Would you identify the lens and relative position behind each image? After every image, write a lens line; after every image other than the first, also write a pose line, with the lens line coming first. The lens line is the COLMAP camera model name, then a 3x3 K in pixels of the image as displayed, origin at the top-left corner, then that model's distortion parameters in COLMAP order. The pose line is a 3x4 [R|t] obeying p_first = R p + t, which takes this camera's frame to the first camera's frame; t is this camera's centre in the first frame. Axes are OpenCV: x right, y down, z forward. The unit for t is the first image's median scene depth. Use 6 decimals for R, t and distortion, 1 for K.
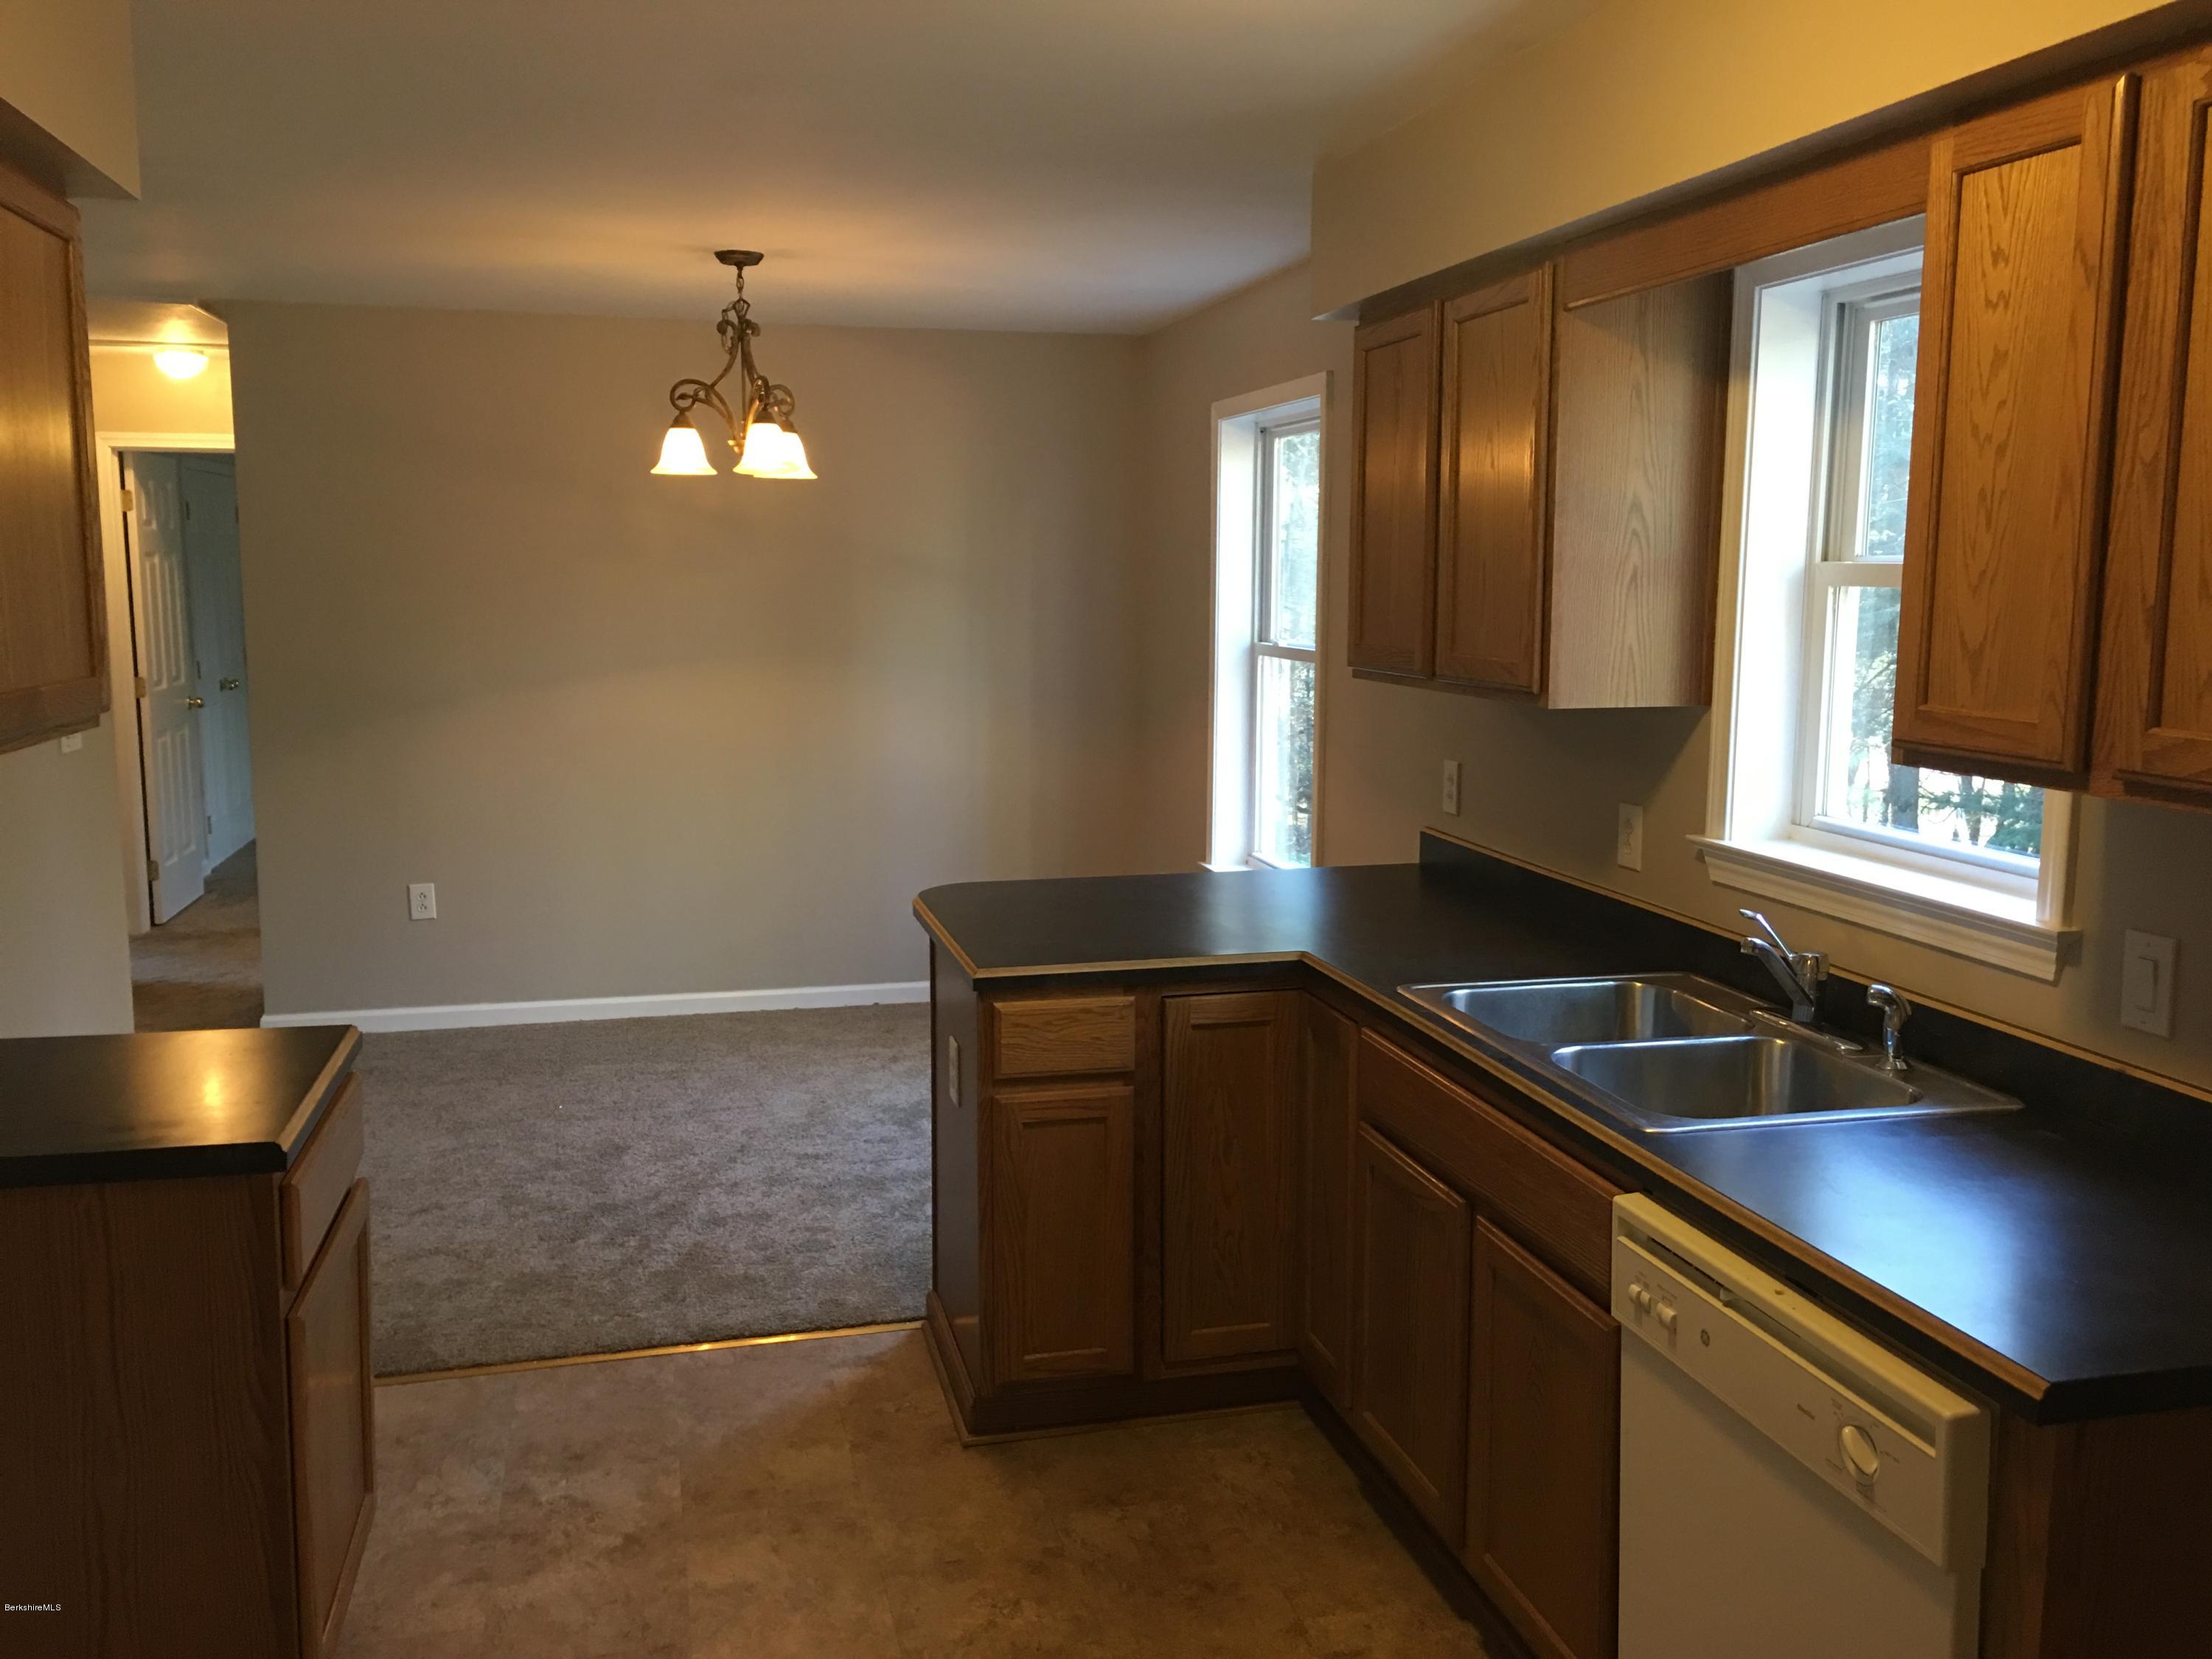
lens RADIAL K [[1879.9, 0, 1102.6], [0, 1879.9, 830.4], [0, 0, 1]] dist [0.046026, -0.047841]
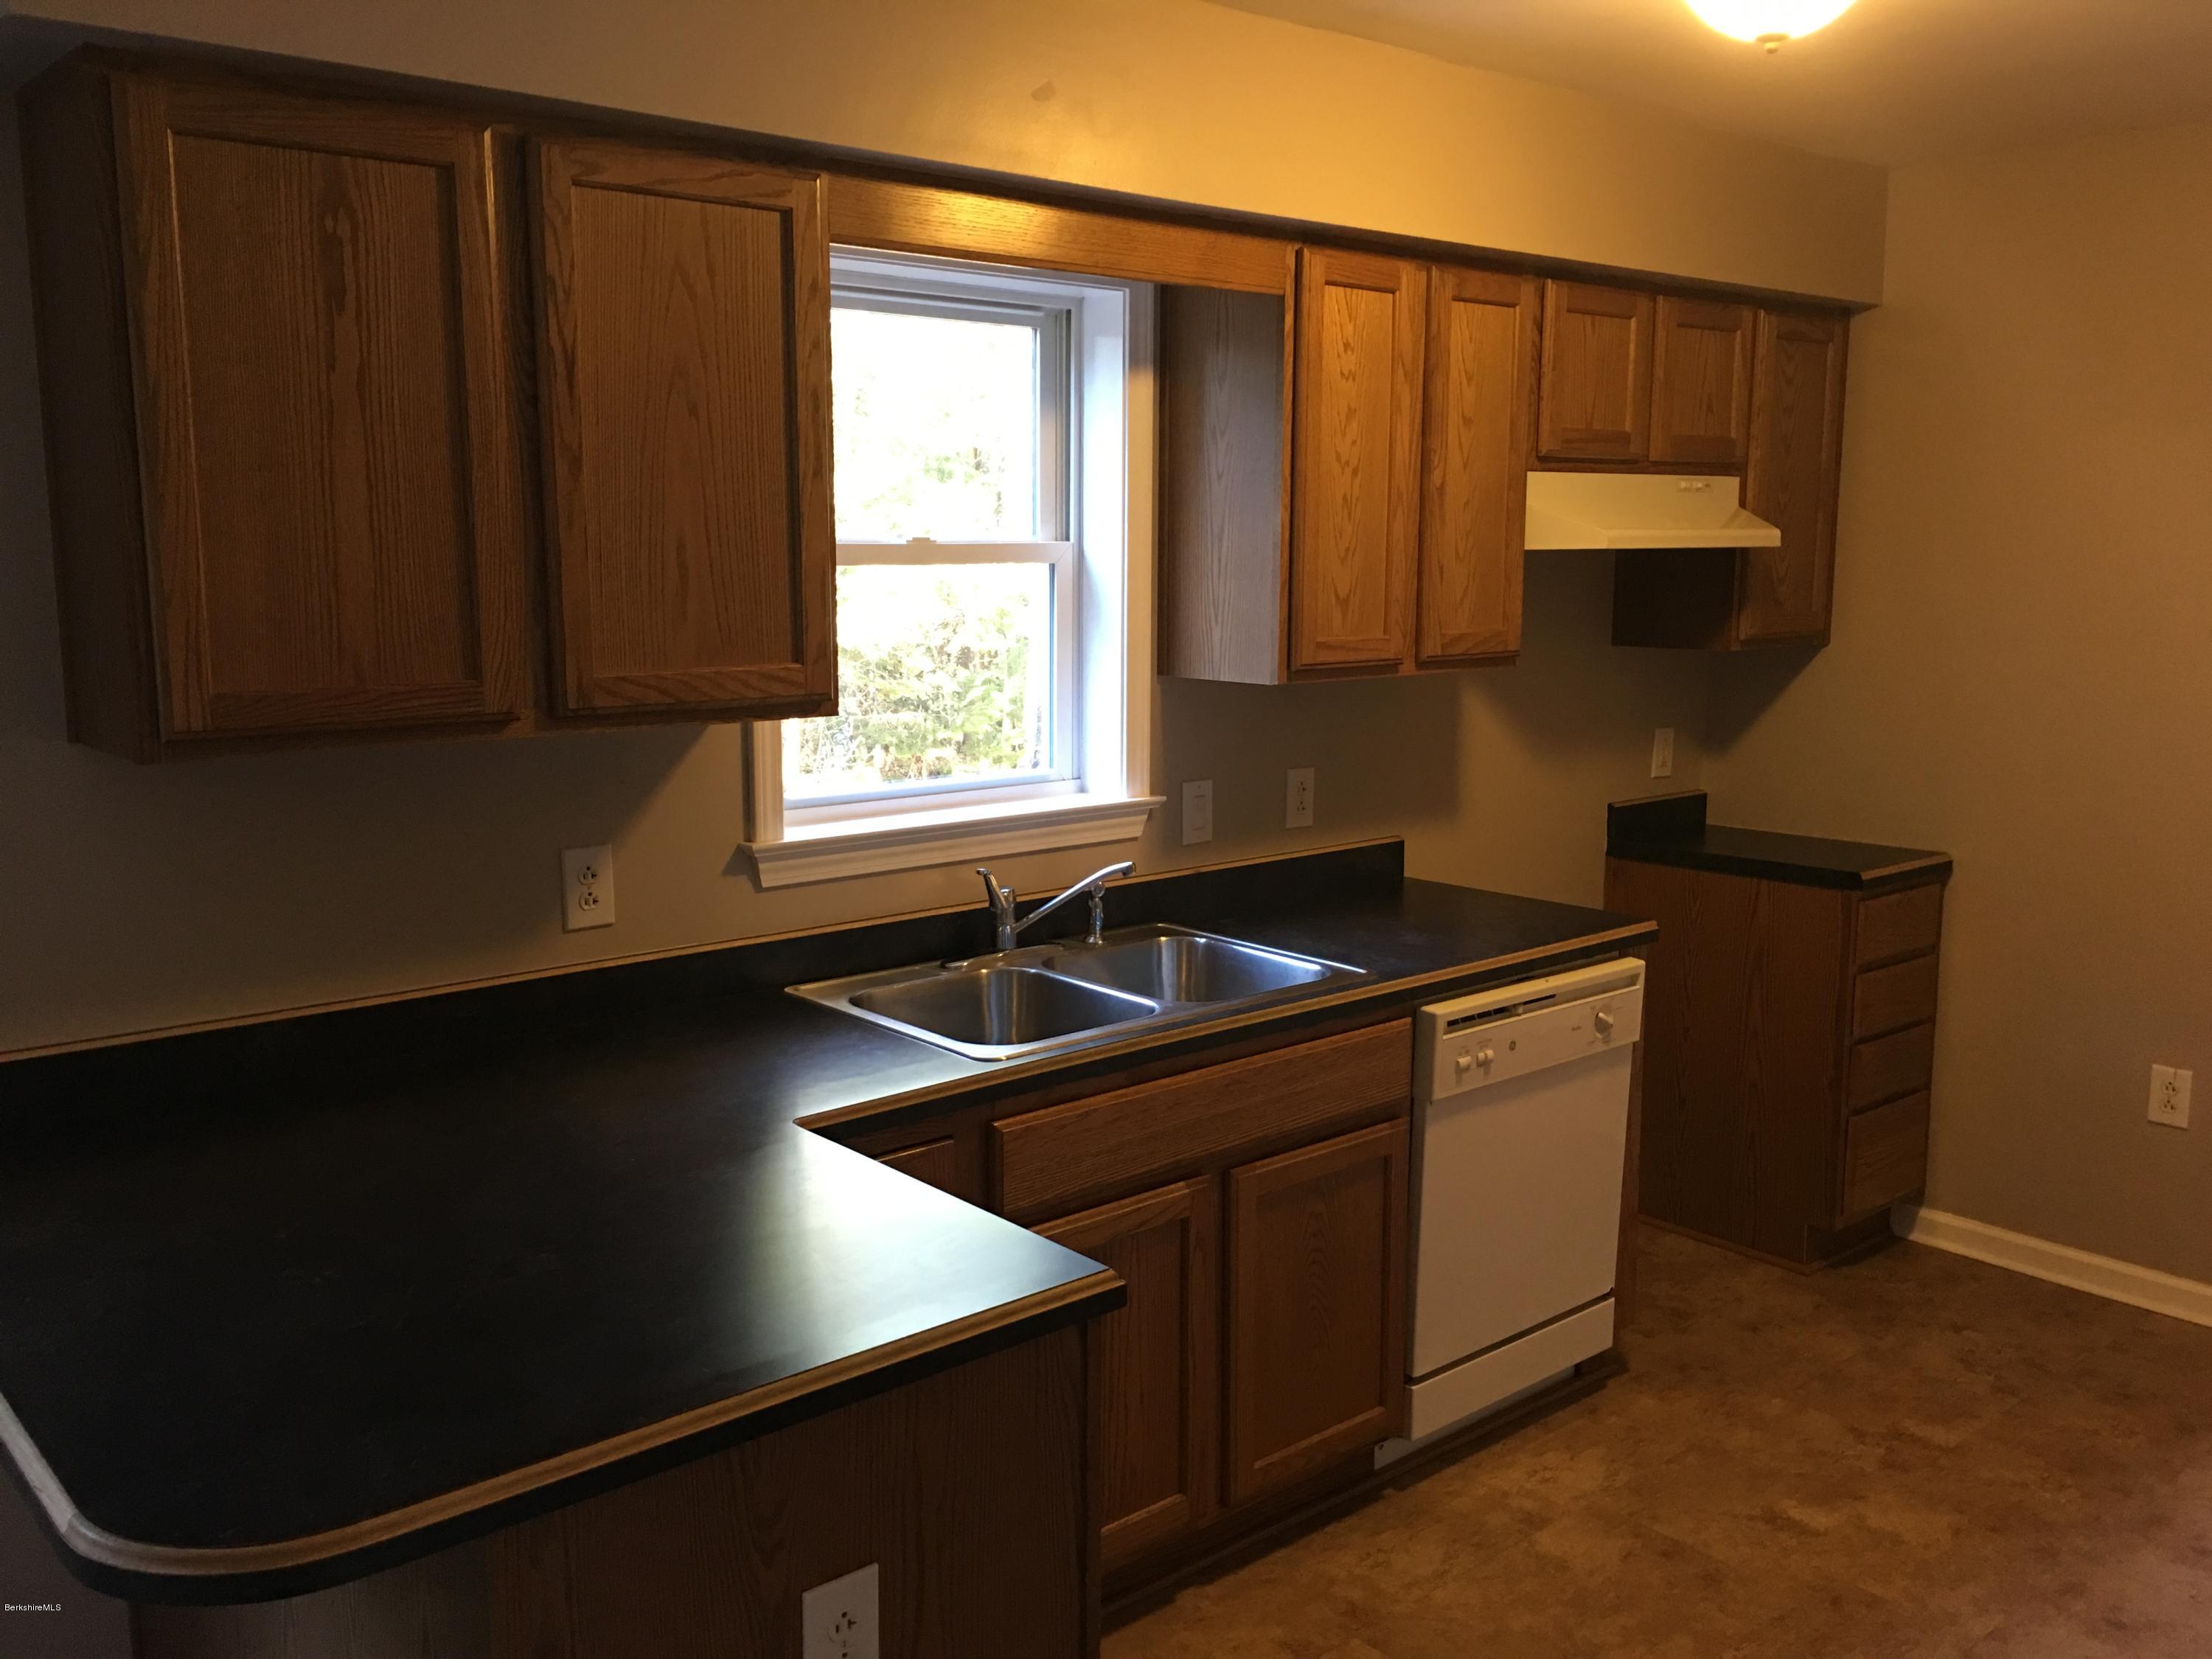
lens RADIAL K [[1879.9, 0, 1110.6], [0, 1879.9, 835.8], [0, 0, 1]] dist [0.046026, -0.047841]
pose [[-0.468765, -0.140630, 0.872057, -0.582034], [0.119262, 0.968130, 0.220230, -0.189585], [-0.875235, 0.207240, -0.437053, 1.322081]]
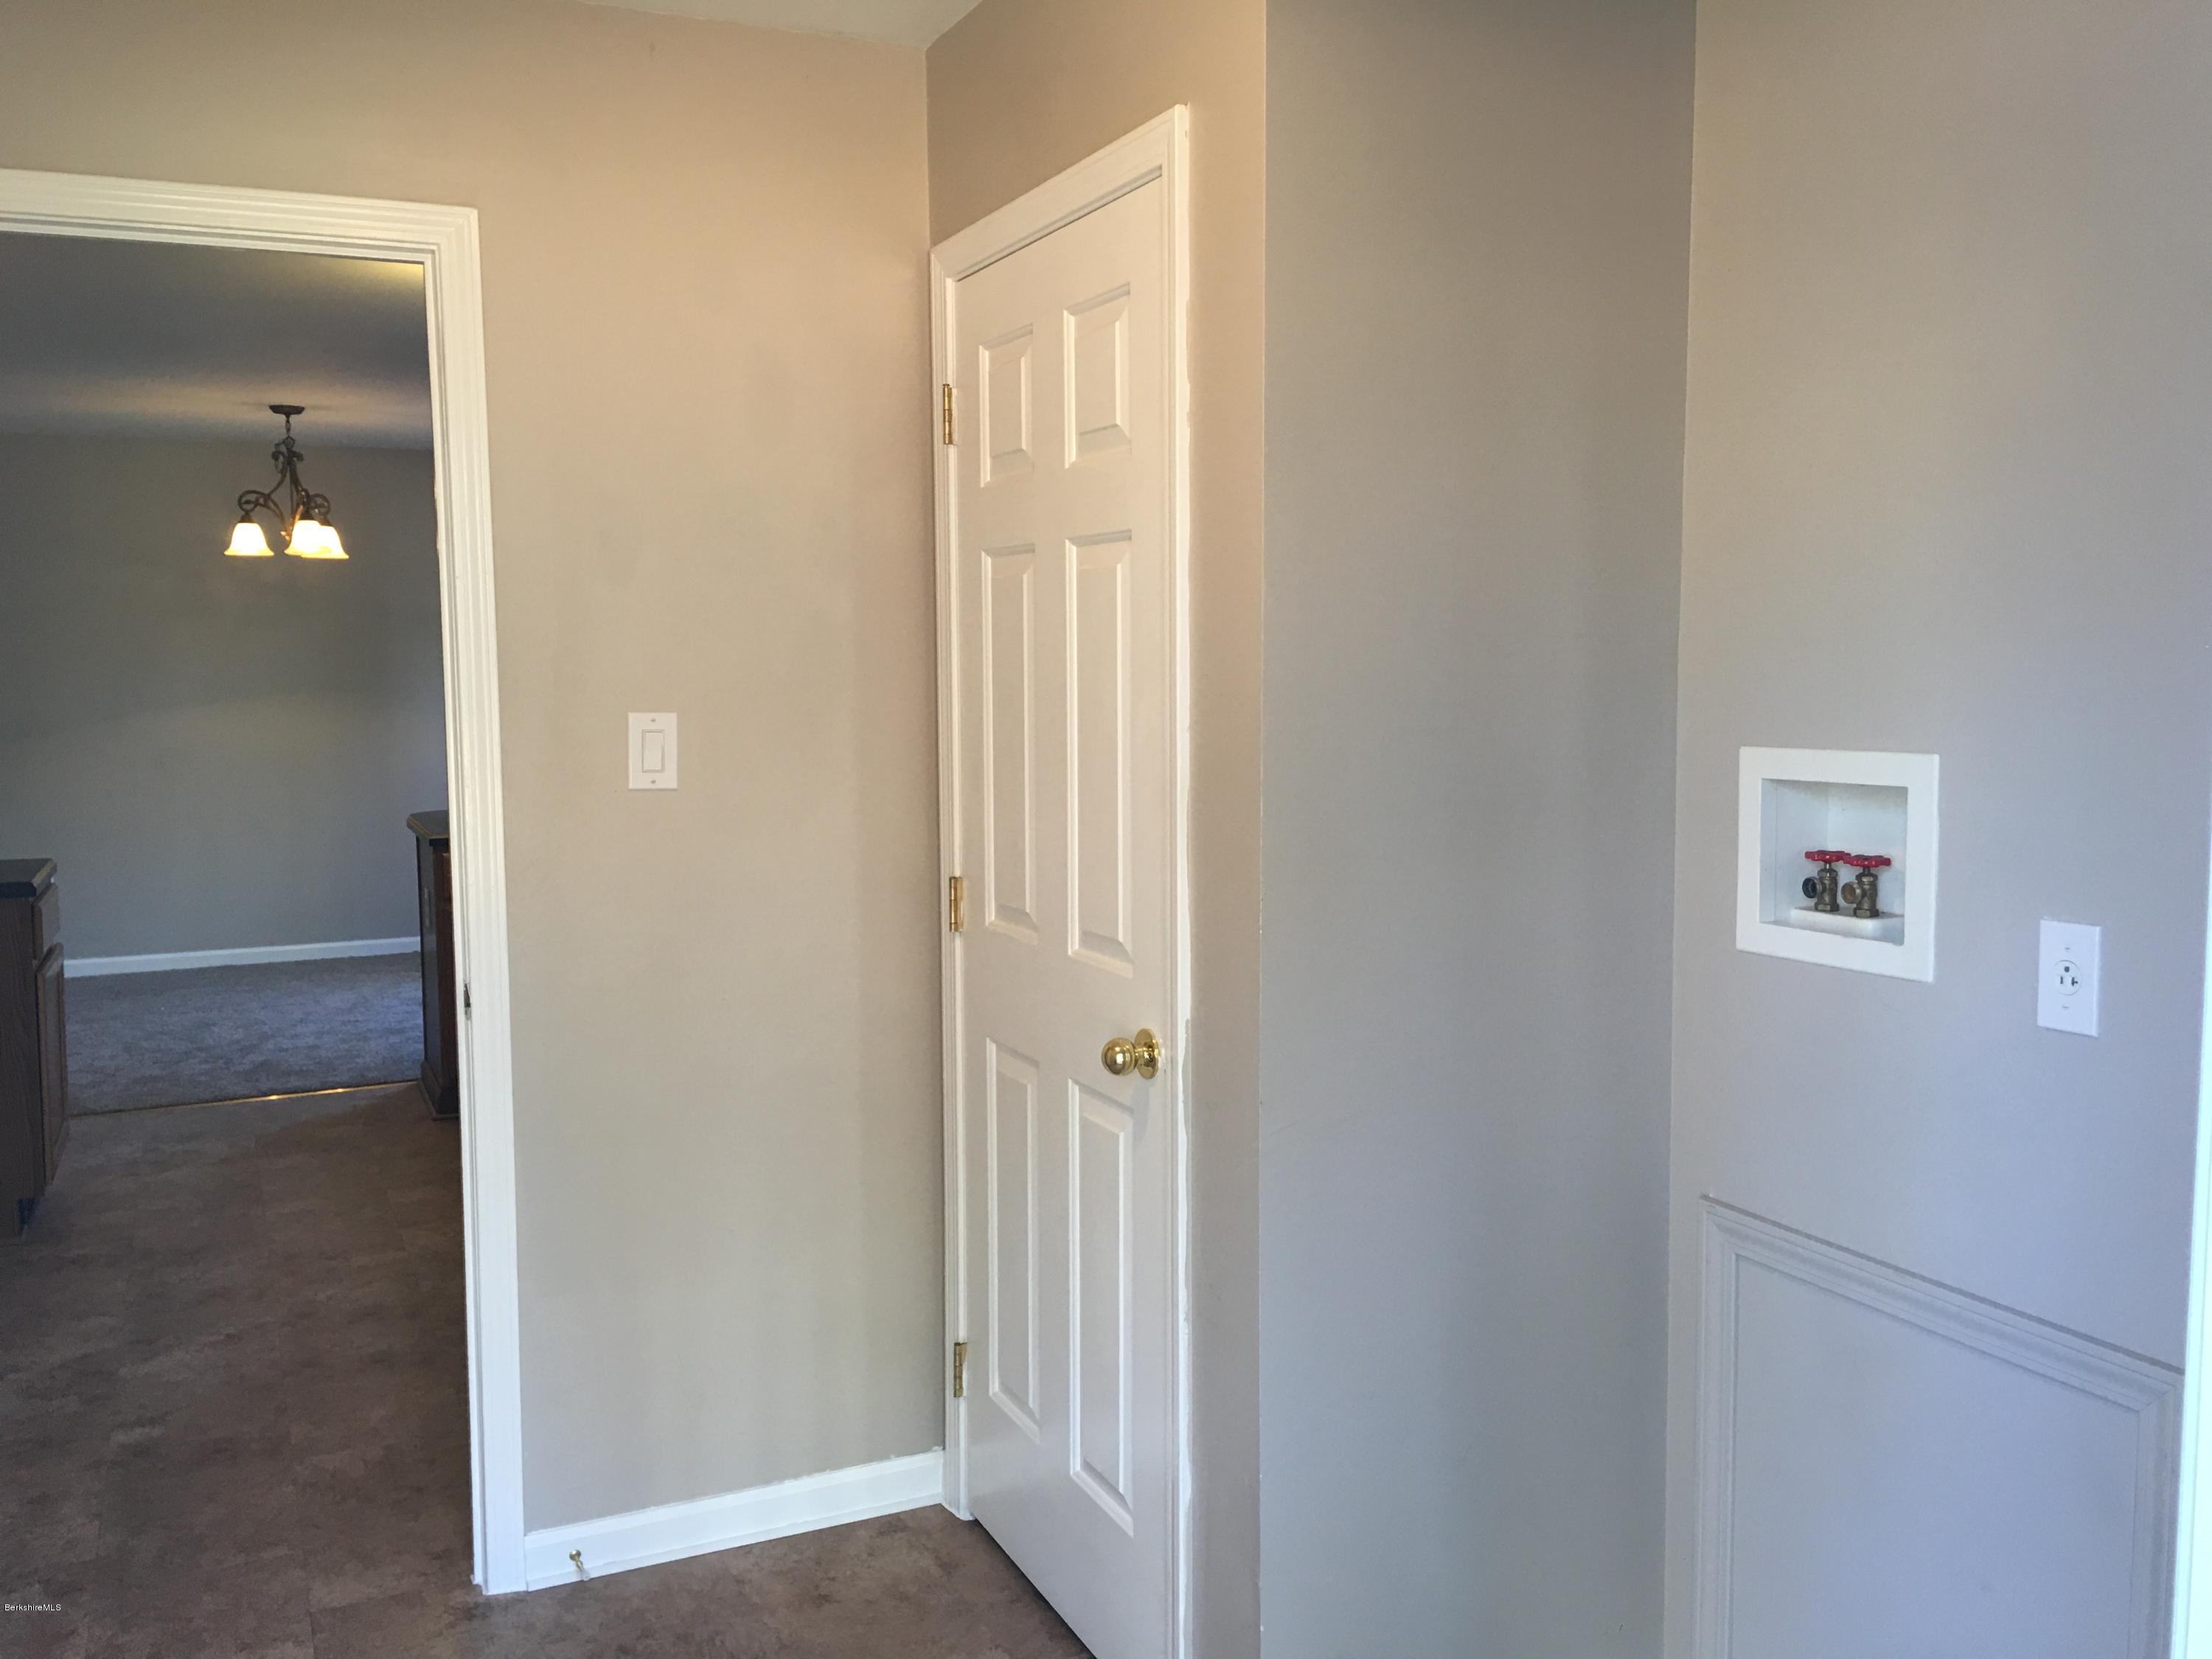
lens RADIAL K [[1879.9, 0, 1109.3], [0, 1879.9, 825.6], [0, 0, 1]] dist [0.046026, -0.047841]
pose [[0.979613, -0.027725, 0.198974, 0.136875], [0.036999, 0.998388, -0.043041, 0.111957], [-0.197460, 0.049525, 0.979059, -0.575271]]
